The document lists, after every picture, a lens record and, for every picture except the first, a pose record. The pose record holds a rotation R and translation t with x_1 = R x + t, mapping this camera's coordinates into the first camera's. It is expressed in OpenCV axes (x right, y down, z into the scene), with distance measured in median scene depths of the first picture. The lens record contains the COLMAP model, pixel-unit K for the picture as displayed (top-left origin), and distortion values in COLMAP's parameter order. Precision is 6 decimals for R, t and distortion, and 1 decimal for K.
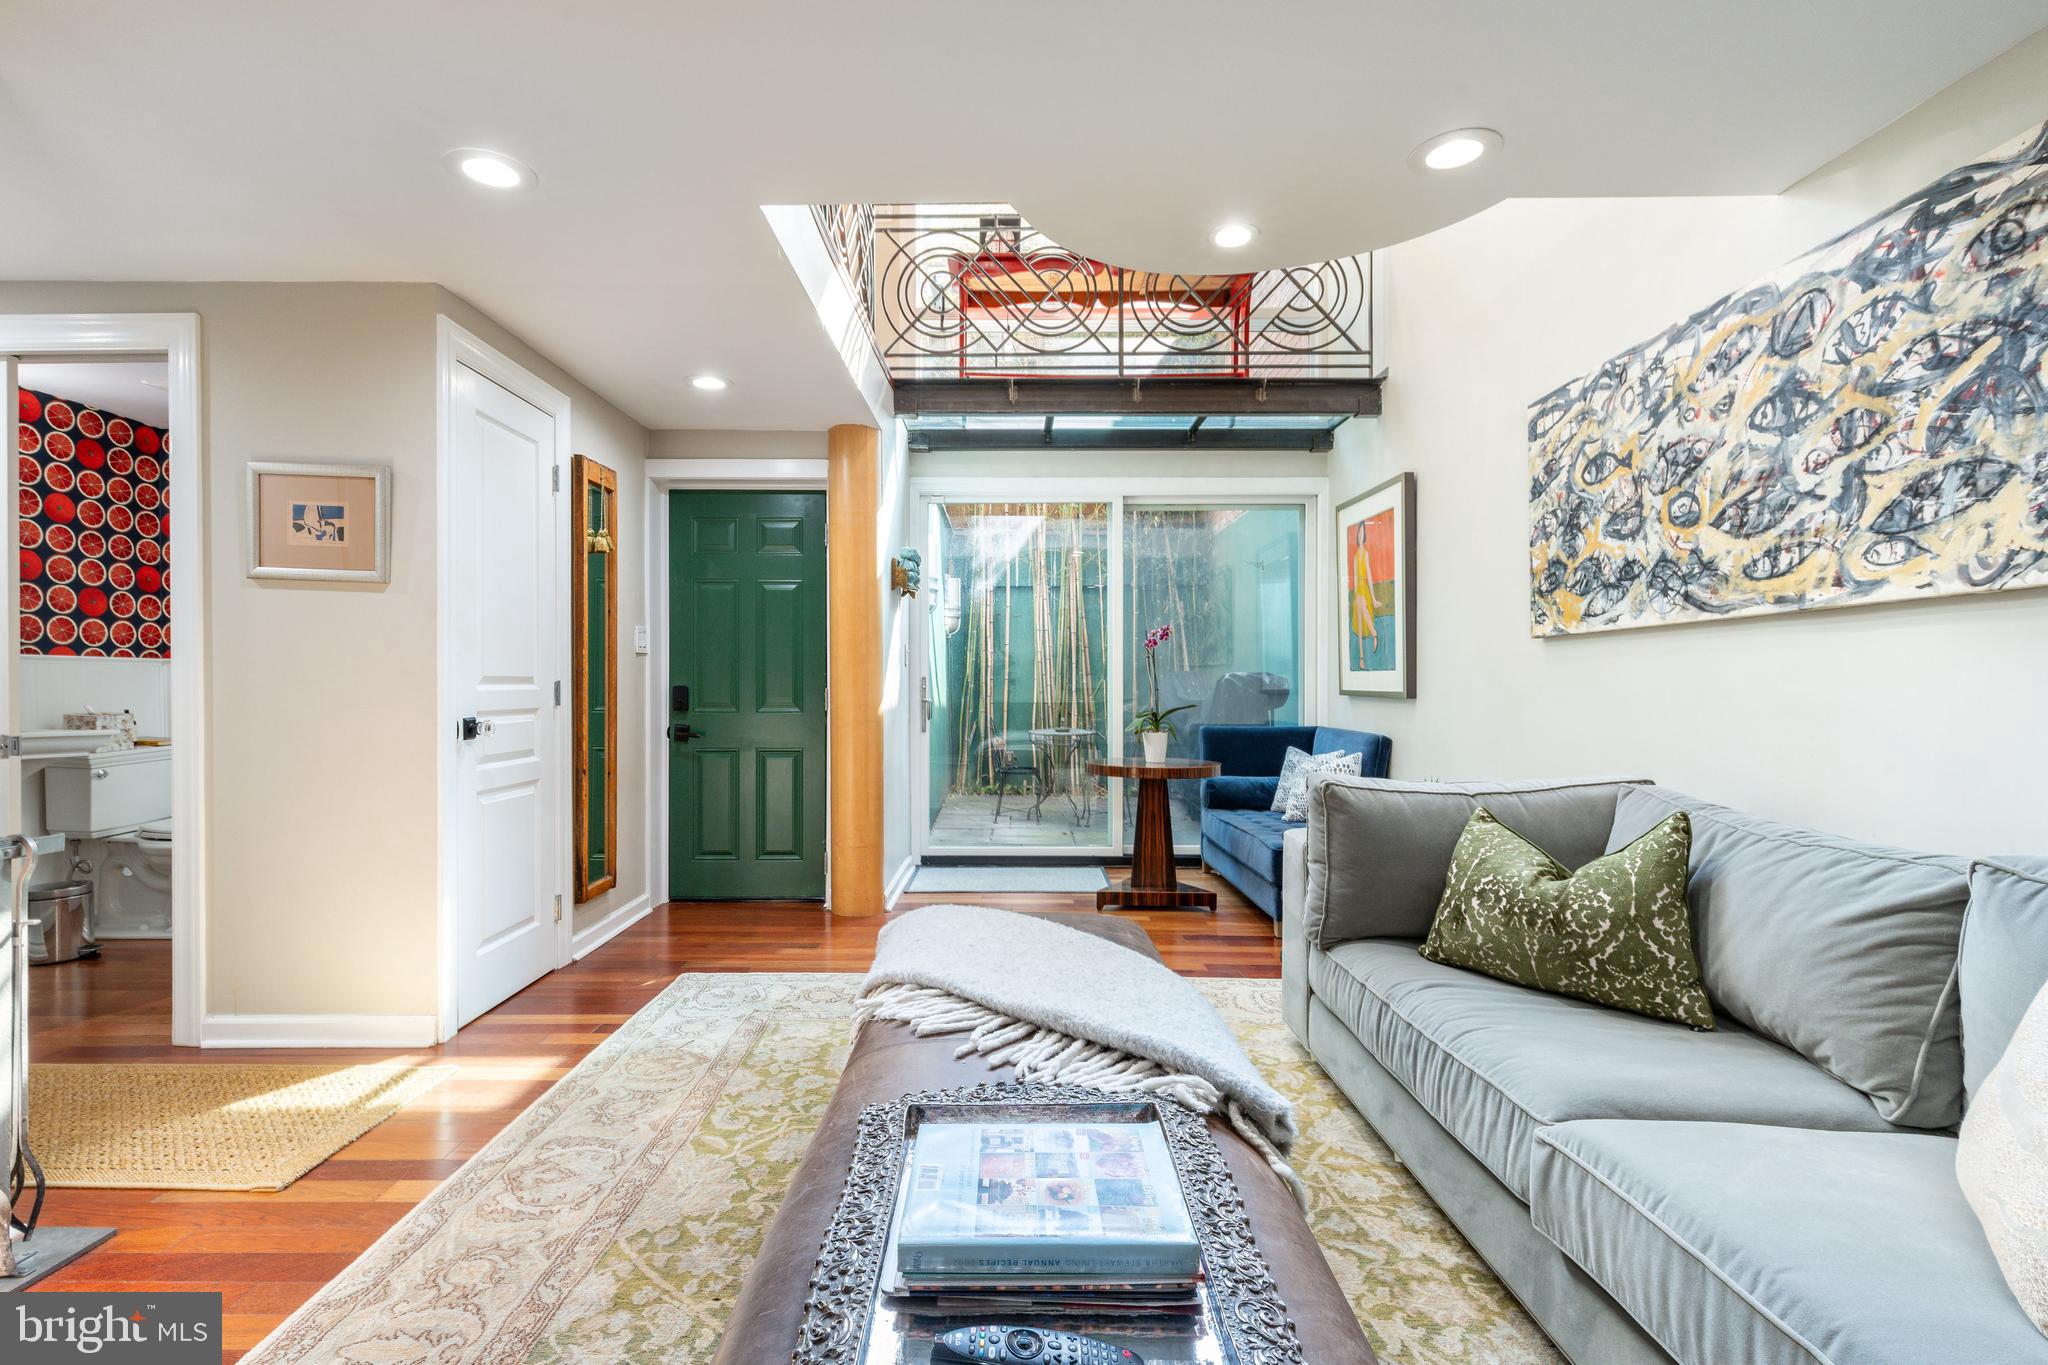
lens RADIAL K [[918.1, 0, 1015.1], [0, 918.1, 681.7], [0, 0, 1]] dist [0.005888, -0.000526]
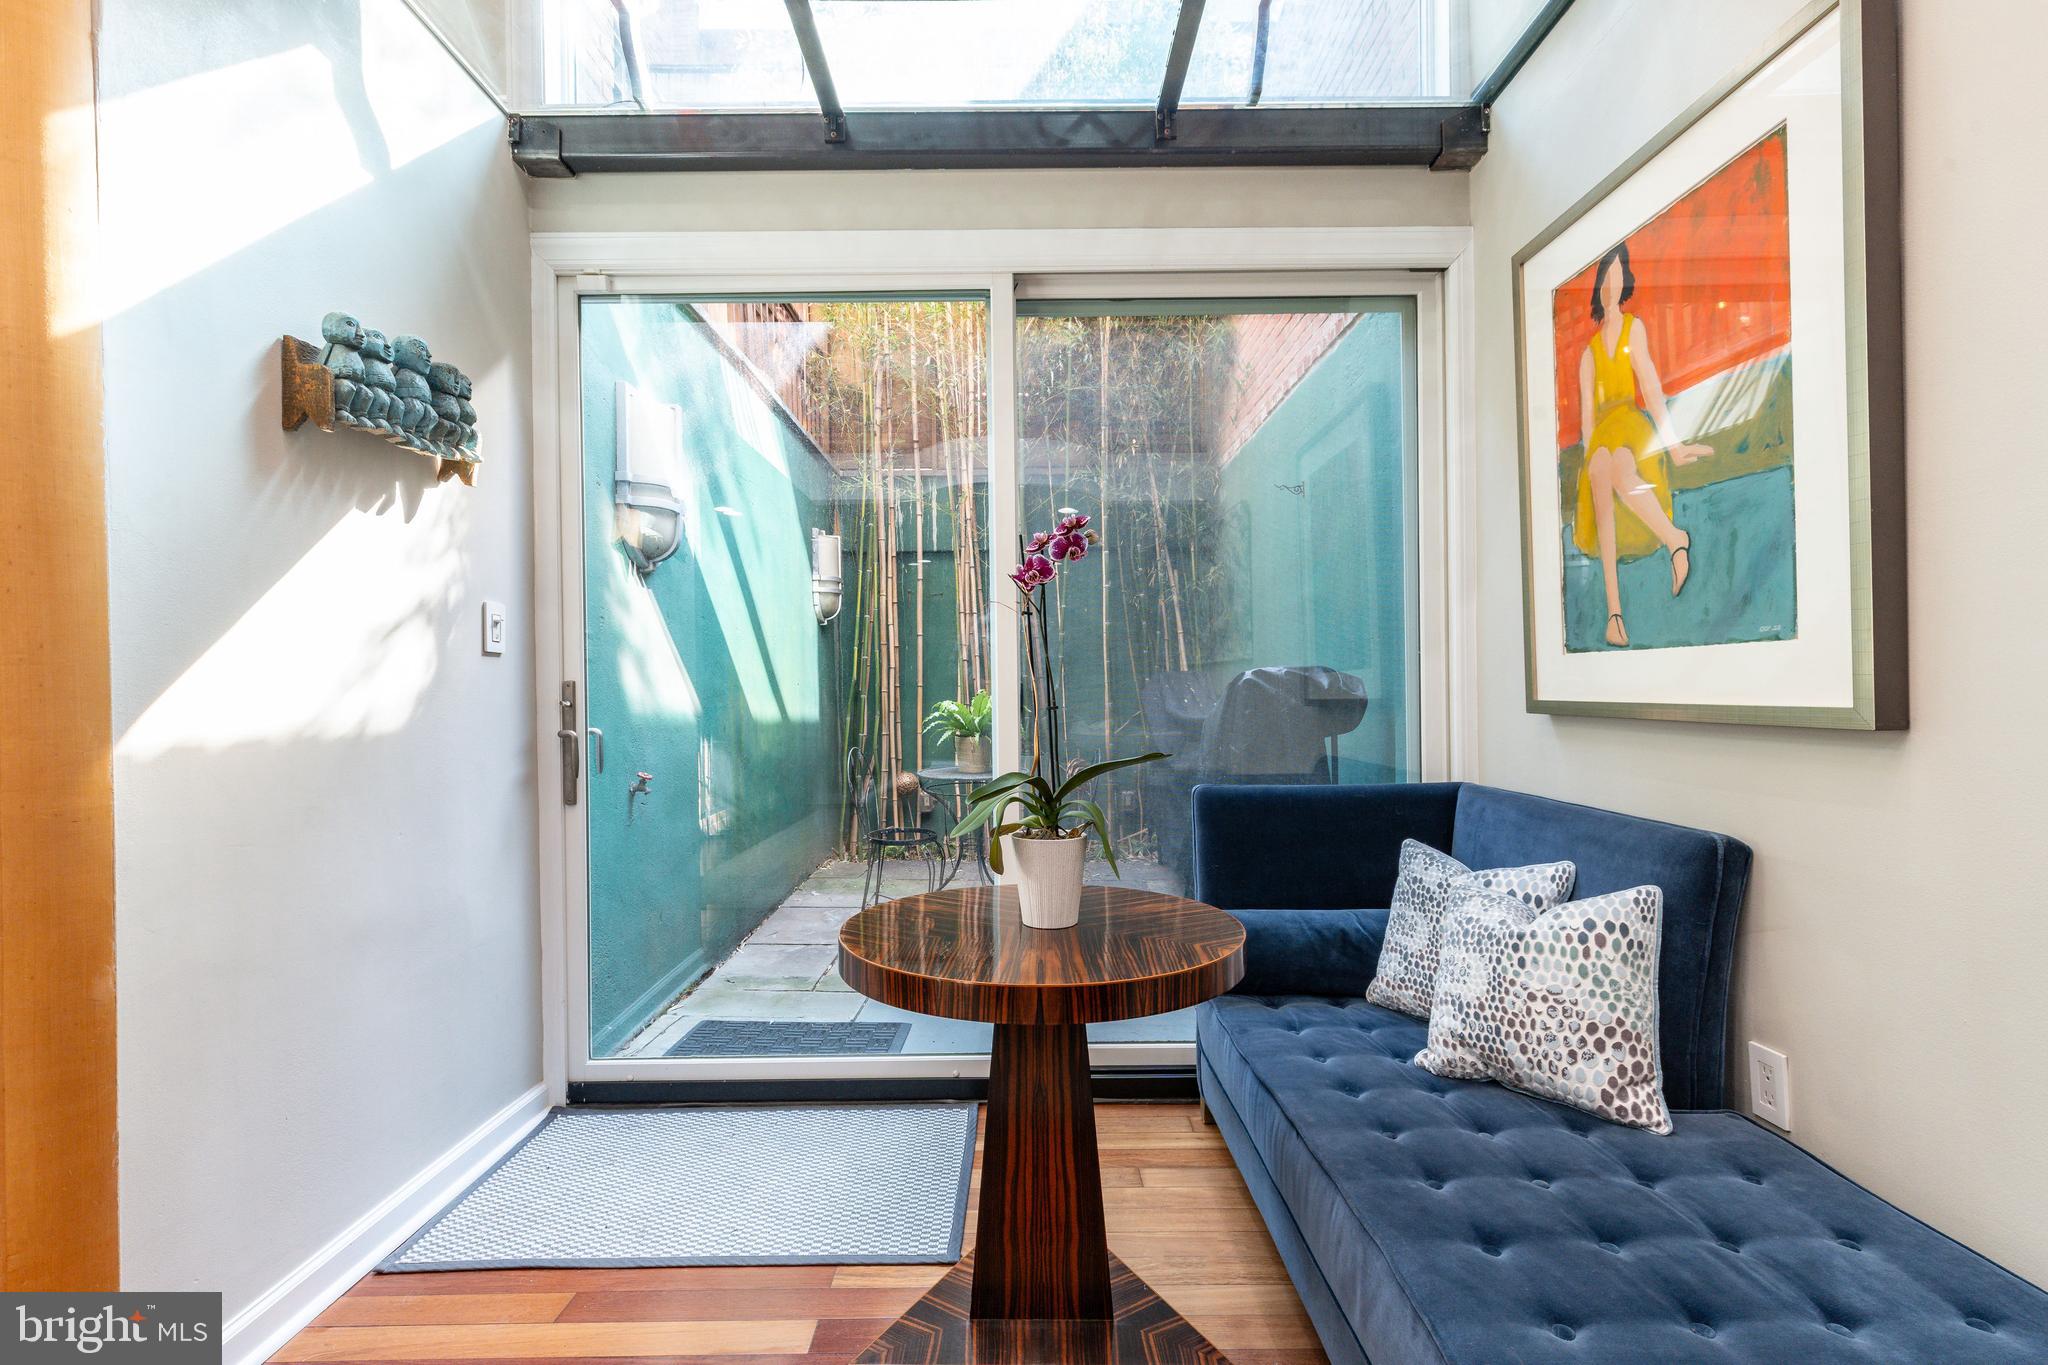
lens RADIAL K [[918.1, 0, 1015.6], [0, 918.1, 693.6], [0, 0, 1]] dist [0.005888, -0.000526]
pose [[0.999859, -0.012352, -0.011413, 0.118864], [0.012377, 0.999921, 0.002069, 0.002072], [0.011387, -0.002210, 0.999933, 0.543558]]
